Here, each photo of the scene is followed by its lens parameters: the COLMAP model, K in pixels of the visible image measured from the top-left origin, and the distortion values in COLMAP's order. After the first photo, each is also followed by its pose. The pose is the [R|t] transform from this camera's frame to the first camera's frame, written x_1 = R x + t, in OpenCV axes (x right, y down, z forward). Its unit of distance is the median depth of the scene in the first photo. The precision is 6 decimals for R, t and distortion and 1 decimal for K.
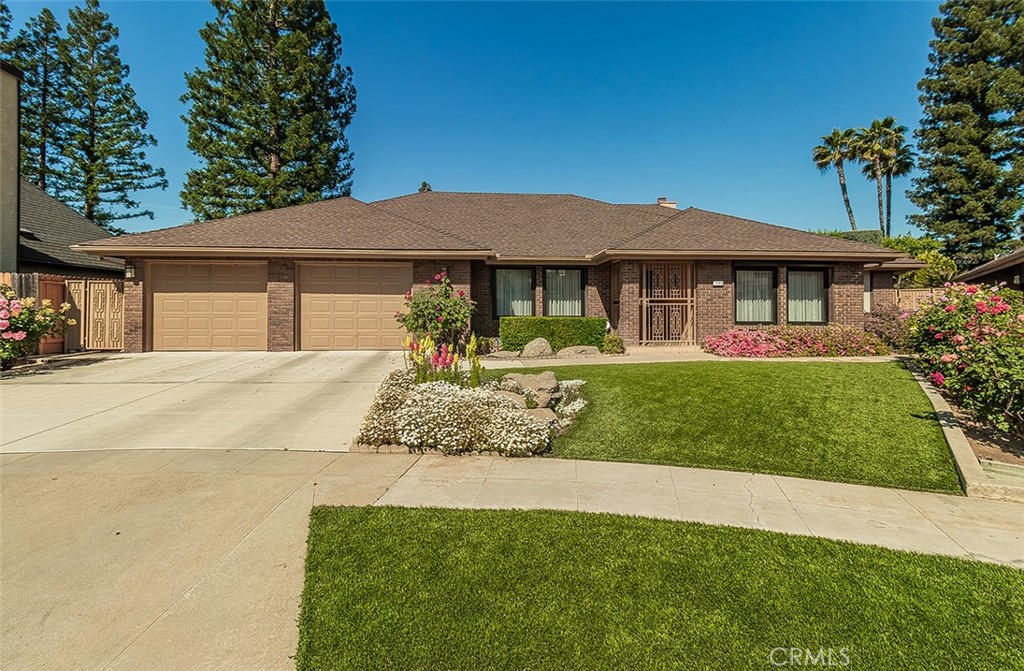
lens RADIAL K [[464.4, 0, 511.9], [0, 464.4, 328.5], [0, 0, 1]] dist [0.001107, -0.000701]
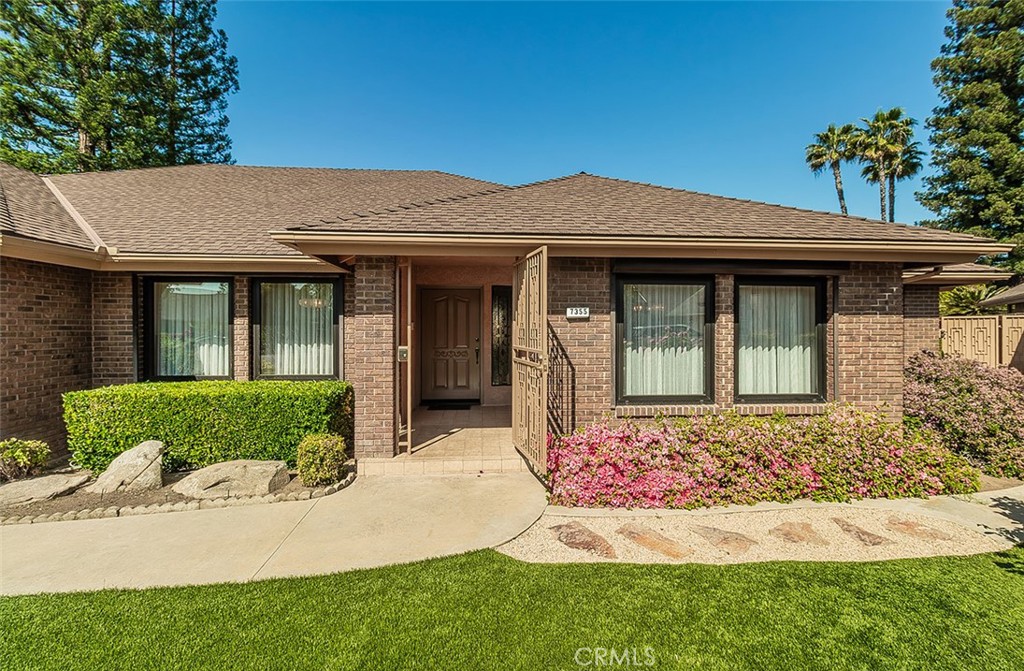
lens RADIAL K [[456.8, 0, 510.5], [0, 456.8, 351.0], [0, 0, 1]] dist [0.001583, 0.000913]
pose [[0.999998, -0.000597, 0.001648, 0.125522], [0.000576, 0.999916, 0.012915, -0.021958], [-0.001655, -0.012914, 0.999915, 0.186668]]
